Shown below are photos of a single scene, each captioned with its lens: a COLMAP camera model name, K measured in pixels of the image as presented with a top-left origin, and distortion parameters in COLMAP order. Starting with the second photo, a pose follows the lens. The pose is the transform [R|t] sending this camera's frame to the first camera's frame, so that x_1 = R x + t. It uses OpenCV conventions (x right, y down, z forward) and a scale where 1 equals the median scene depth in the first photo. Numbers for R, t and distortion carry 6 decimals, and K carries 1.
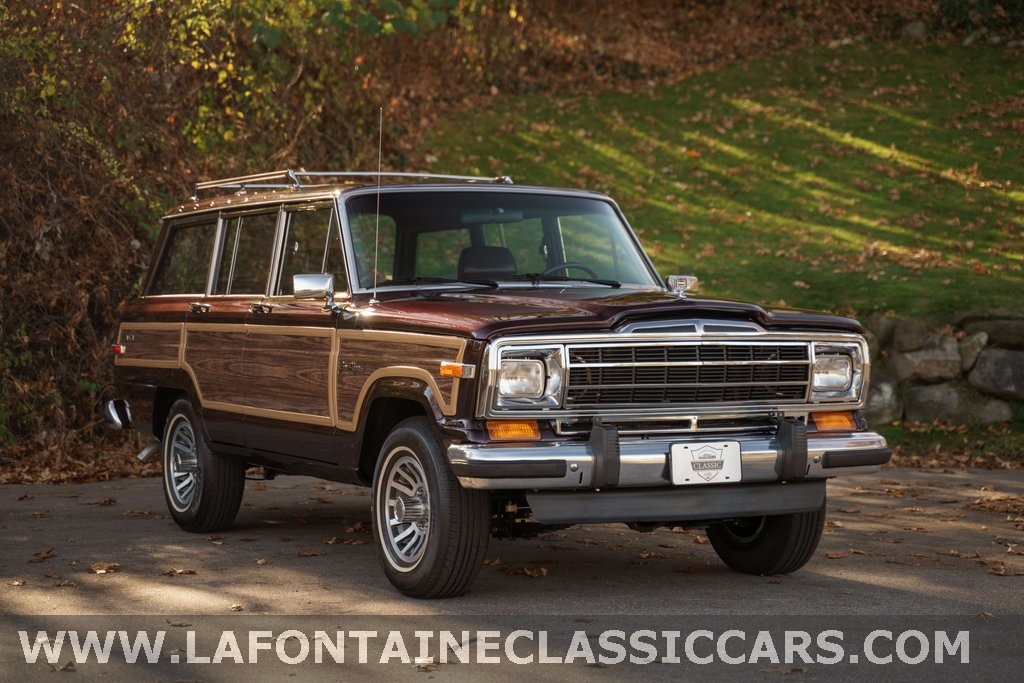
lens RADIAL K [[2201.2, 0, 486.4], [0, 2201.2, 341.4], [0, 0, 1]] dist [0.182822, 0.146410]
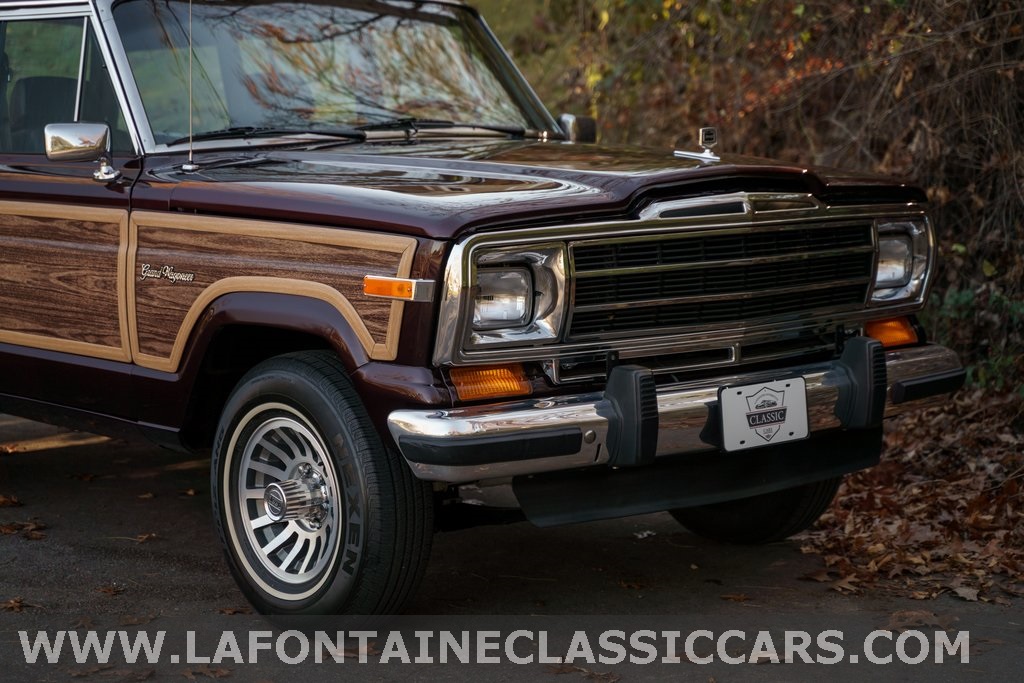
lens RADIAL K [[2084.6, 0, 512.0], [0, 2084.6, 341.5], [0, 0, 1]] dist [0.289105, 0.117218]
pose [[0.968729, -0.040704, 0.244759, -0.112131], [0.017908, 0.995349, 0.094653, -0.023758], [-0.247474, -0.087310, 0.964953, 0.383335]]
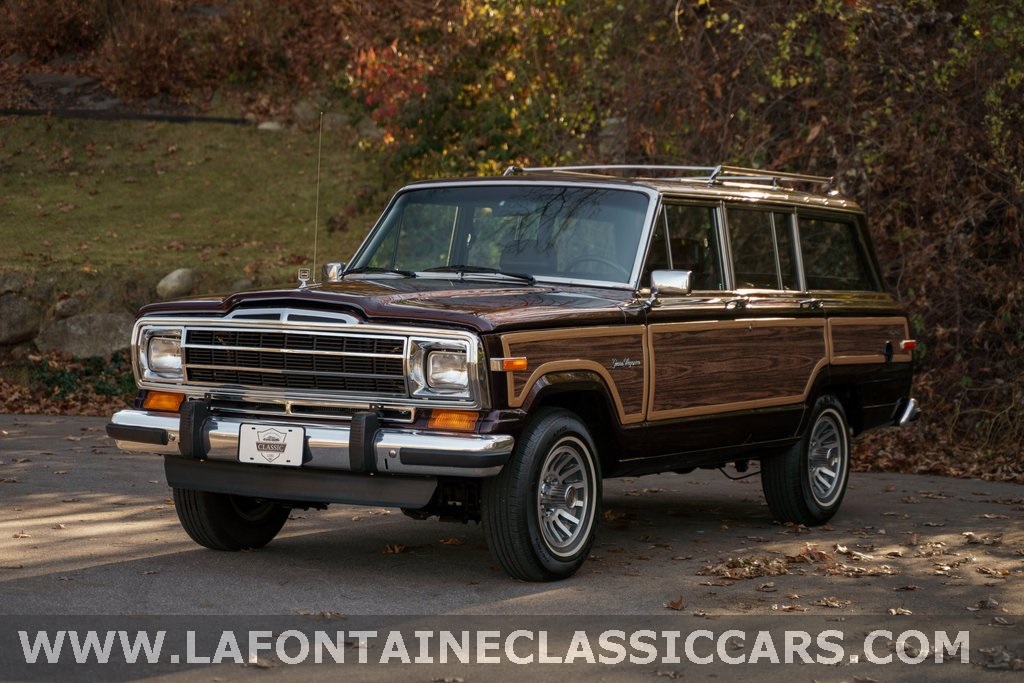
lens RADIAL K [[2723.1, 0, 512.9], [0, 2723.1, 379.1], [0, 0, 1]] dist [0.087771, 0.564289]
pose [[0.548196, 0.053752, -0.834621, 1.131587], [-0.043435, 0.998416, 0.035772, -0.025243], [0.835221, 0.016642, 0.549662, 0.345523]]
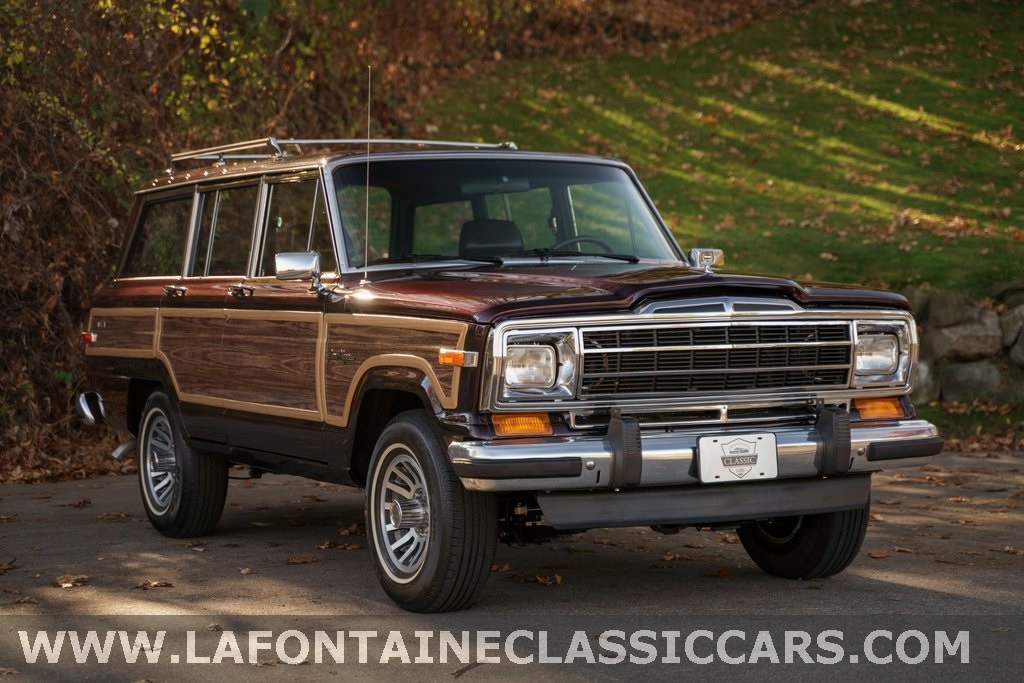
lens RADIAL K [[2255.0, 0, 512.0], [0, 2255.0, 341.5], [0, 0, 1]] dist [0.227748, 0.196805]
pose [[0.999875, -0.013922, 0.007532, 0.001662], [0.013848, 0.999856, 0.009779, -0.002019], [-0.007667, -0.009674, 0.999924, 0.077645]]
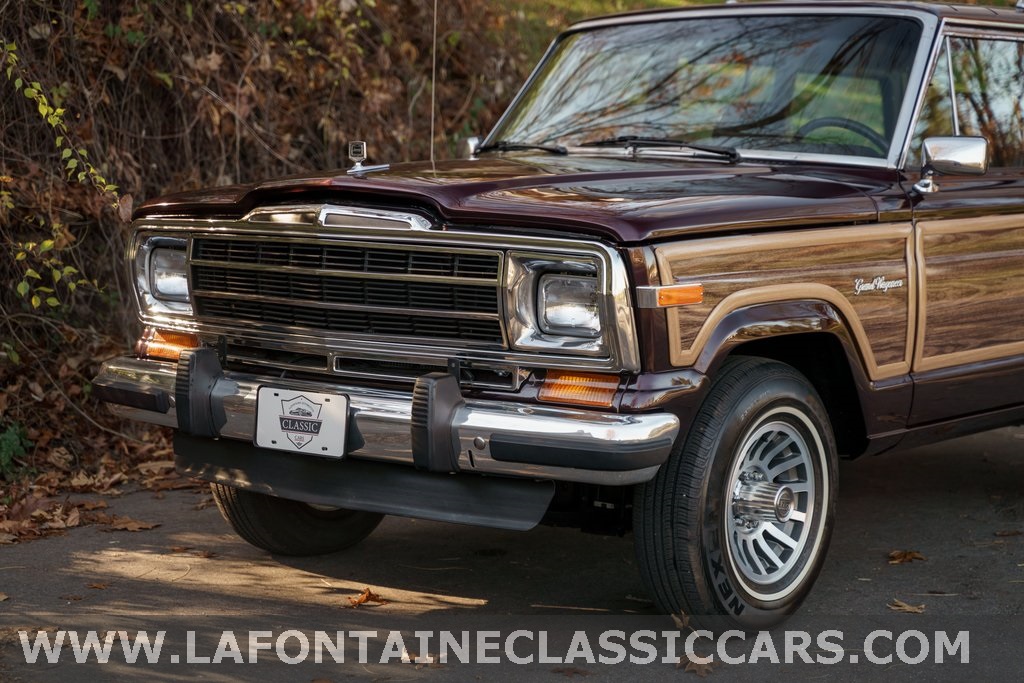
lens RADIAL K [[2084.6, 0, 512.0], [0, 2084.6, 341.5], [0, 0, 1]] dist [0.289105, 0.117218]
pose [[0.417094, 0.092311, -0.904163, 0.629314], [-0.032271, 0.995706, 0.086770, -0.023260], [0.908290, -0.007013, 0.418282, 0.720915]]
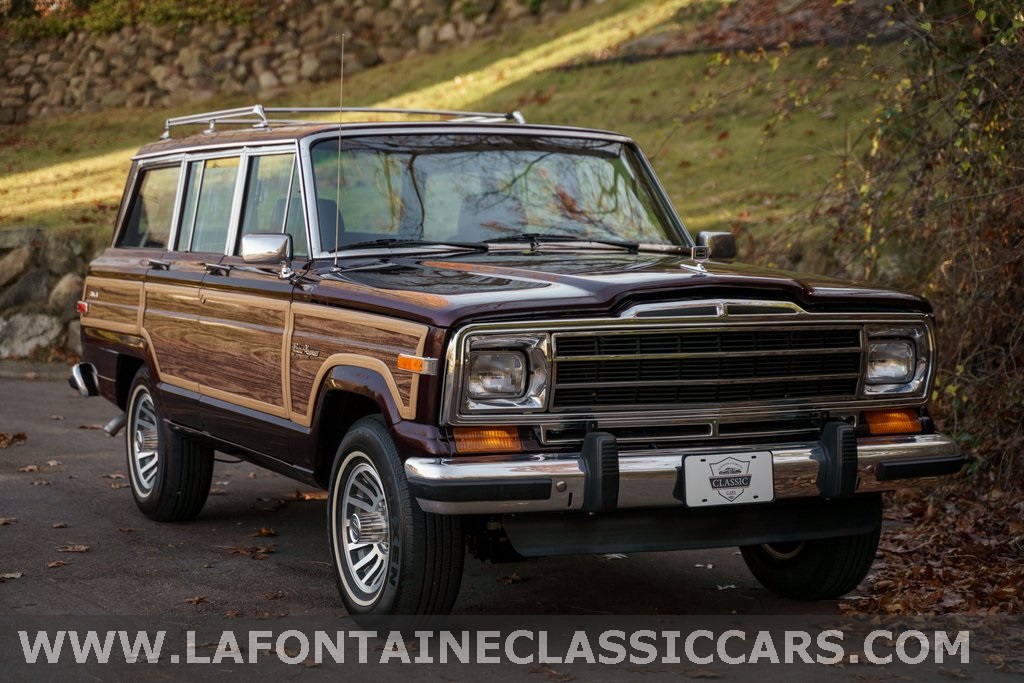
lens RADIAL K [[2084.6, 0, 512.0], [0, 2084.6, 341.5], [0, 0, 1]] dist [0.289105, 0.117218]
pose [[0.999437, 0.003412, -0.033389, 0.041770], [-0.001970, 0.999069, 0.043107, -0.024972], [0.033505, -0.043016, 0.998512, 0.216674]]
